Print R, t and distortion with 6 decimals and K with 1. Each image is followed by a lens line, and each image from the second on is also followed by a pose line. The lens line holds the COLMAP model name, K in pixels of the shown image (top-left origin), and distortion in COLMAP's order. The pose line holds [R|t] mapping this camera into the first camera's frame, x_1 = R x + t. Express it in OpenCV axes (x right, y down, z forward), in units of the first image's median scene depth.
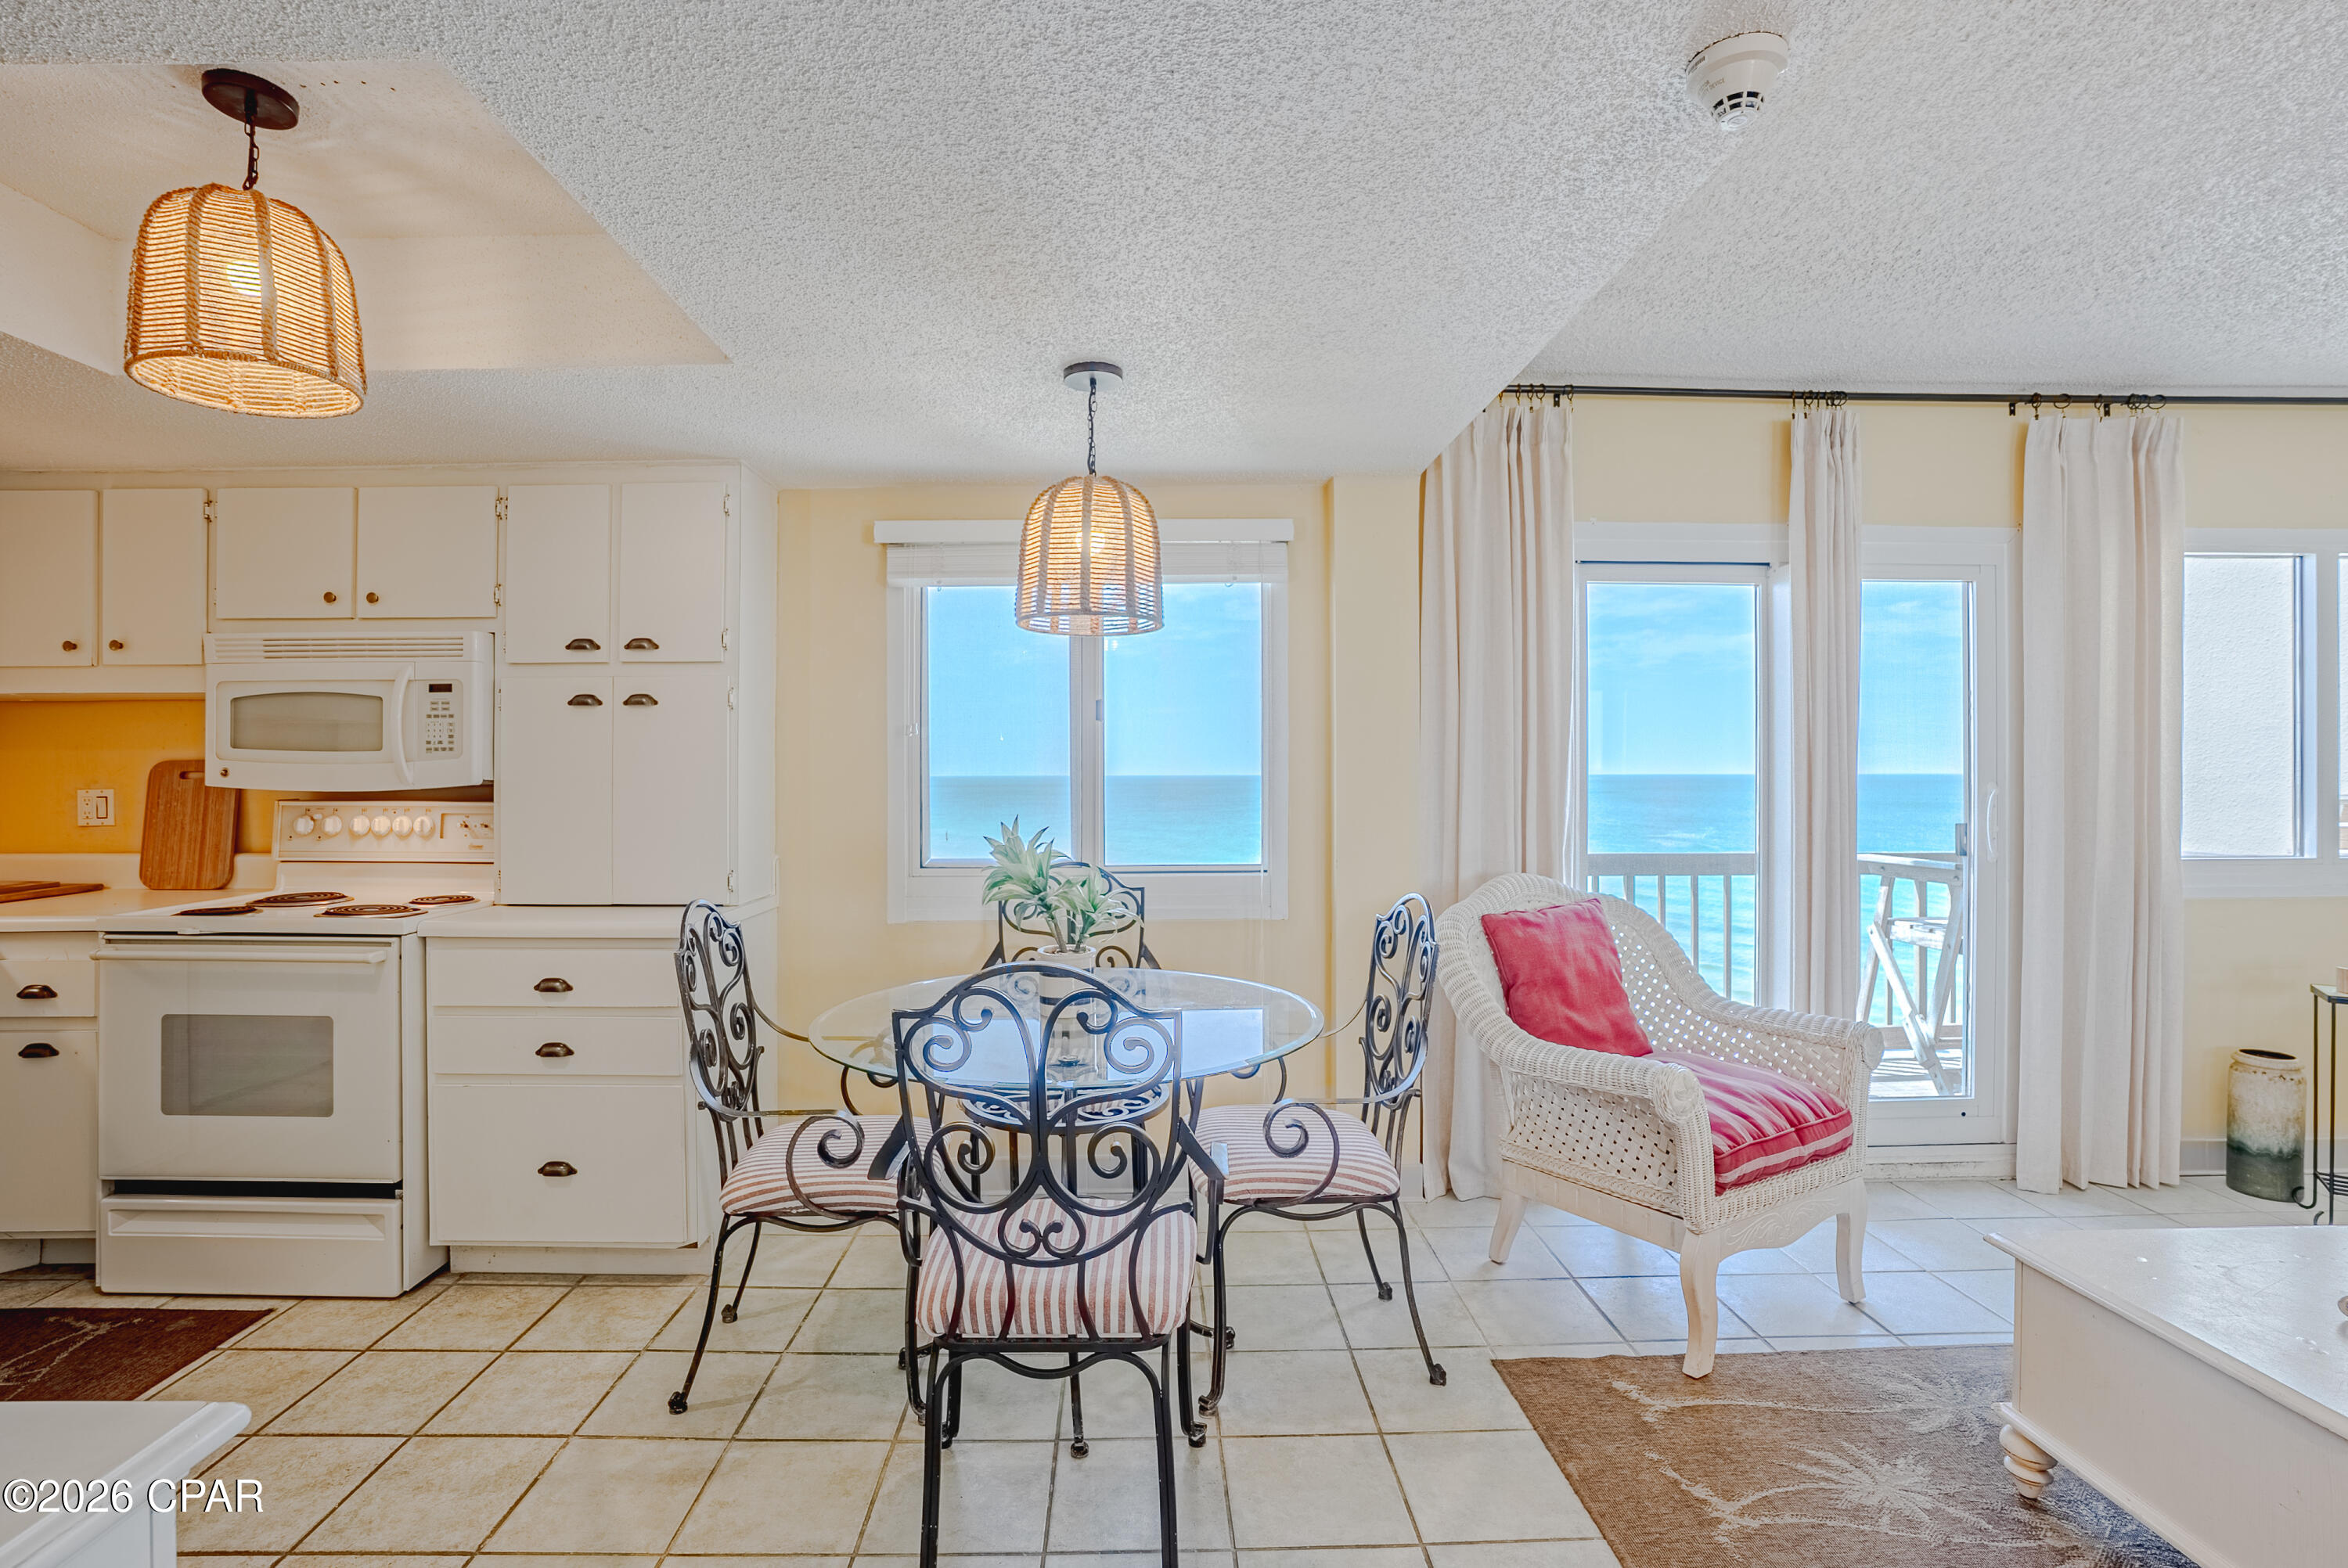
lens RADIAL K [[1101.6, 0, 1148.7], [0, 1101.6, 766.5], [0, 0, 1]] dist [-0.068657, 0.025996]
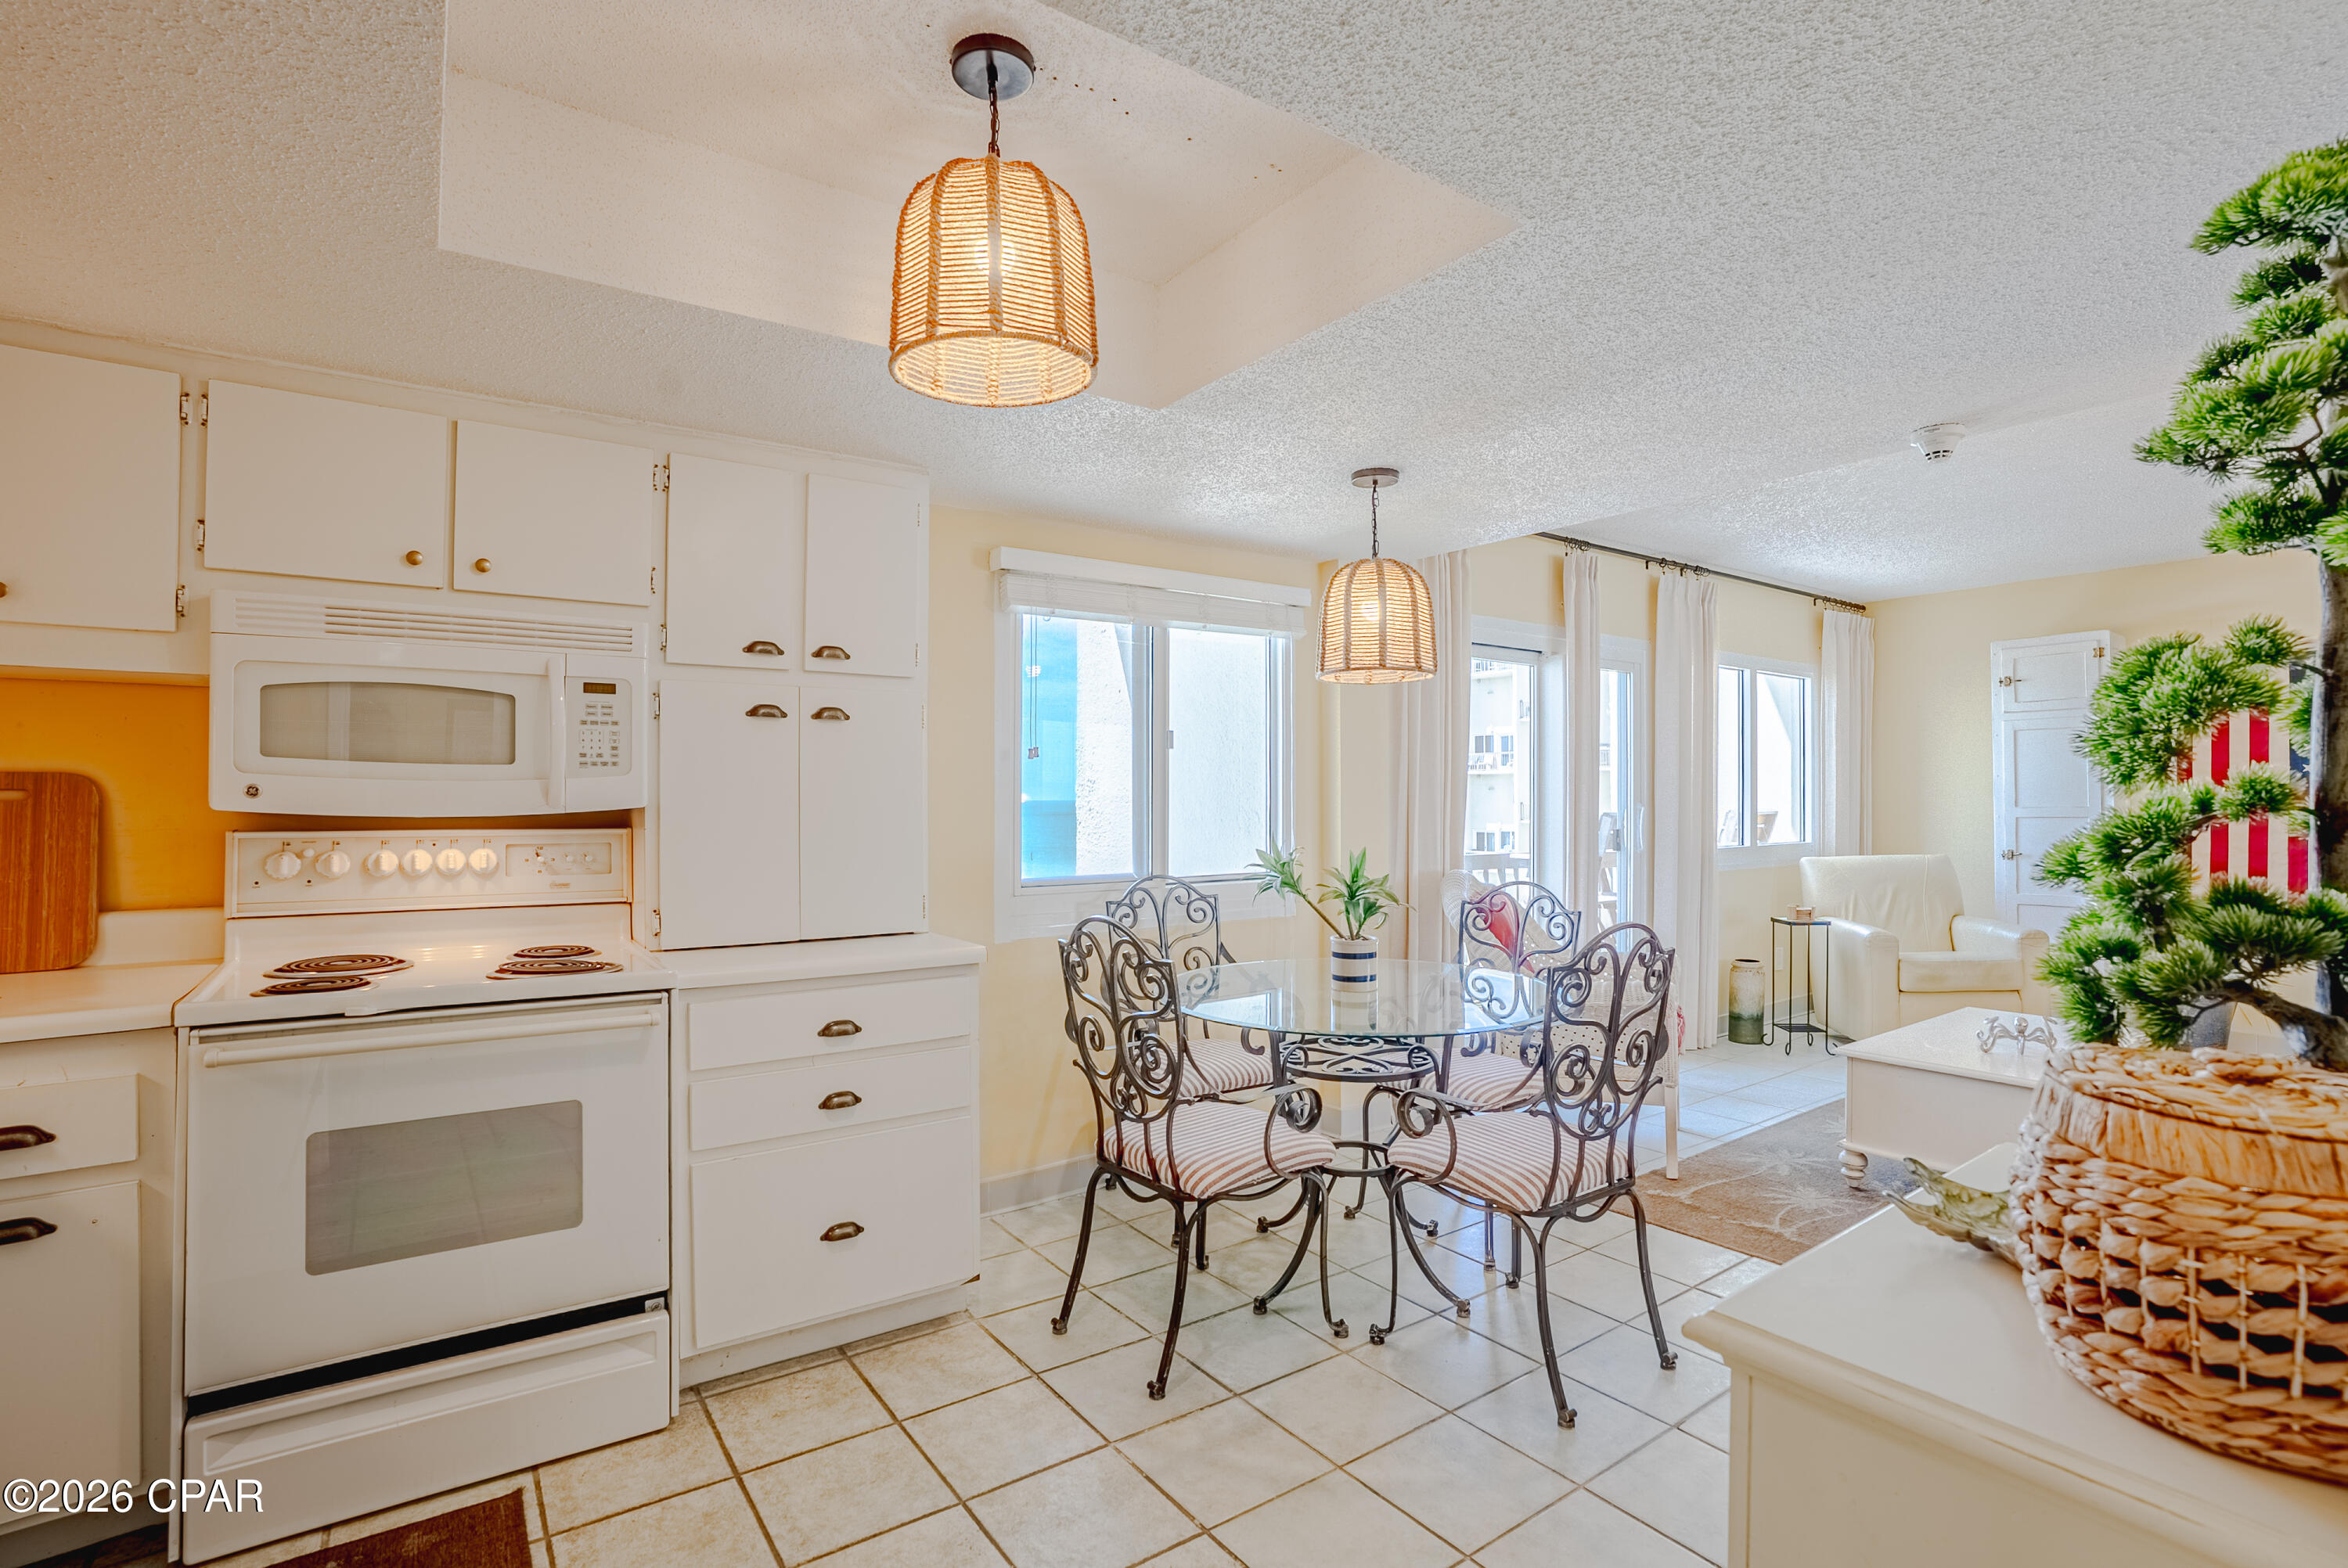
lens RADIAL K [[1101.6, 0, 1196.2], [0, 1101.6, 786.9], [0, 0, 1]] dist [-0.068657, 0.025996]
pose [[0.820341, 0.006536, 0.571837, -0.756170], [-0.003428, 0.999973, -0.006512, 0.005228], [-0.571865, 0.003382, 0.820341, 0.073360]]
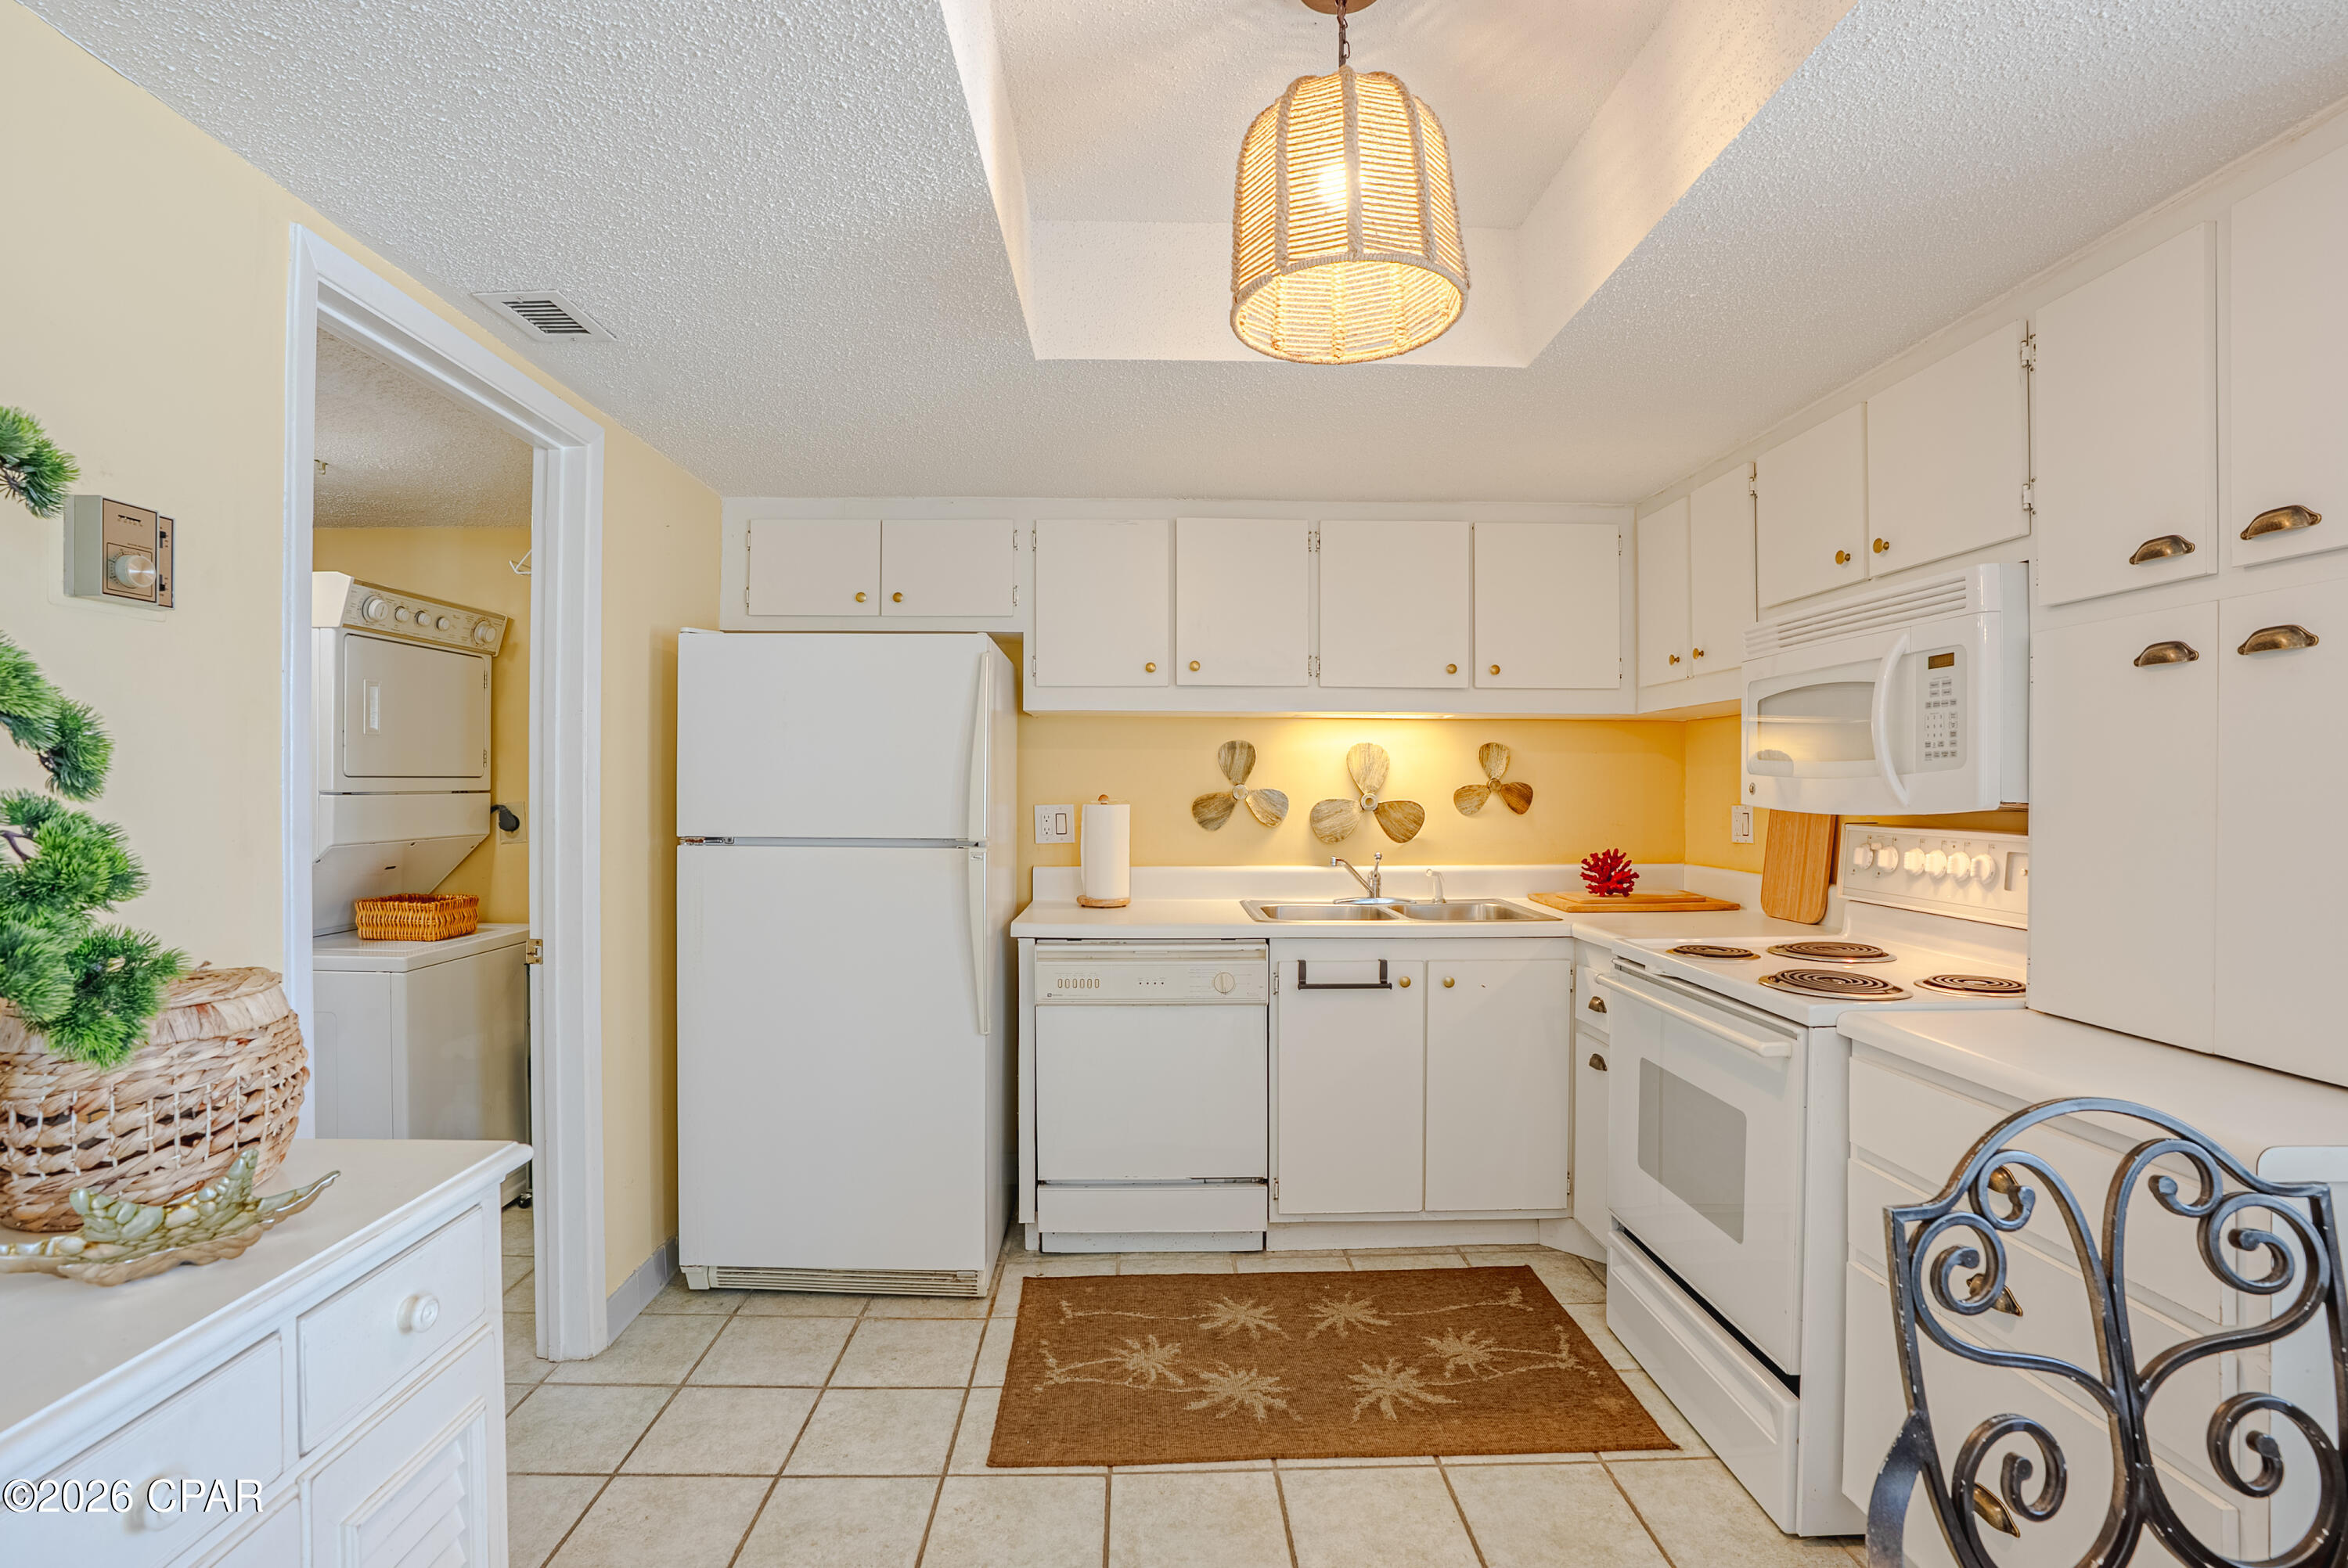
lens RADIAL K [[1101.6, 0, 1156.6], [0, 1101.6, 789.8], [0, 0, 1]] dist [-0.068657, 0.025996]
pose [[-0.000159, 0.004152, -0.999991, -0.006894], [0.003513, 0.999985, 0.004152, 0.001239], [0.999994, -0.003512, -0.000174, 0.521159]]
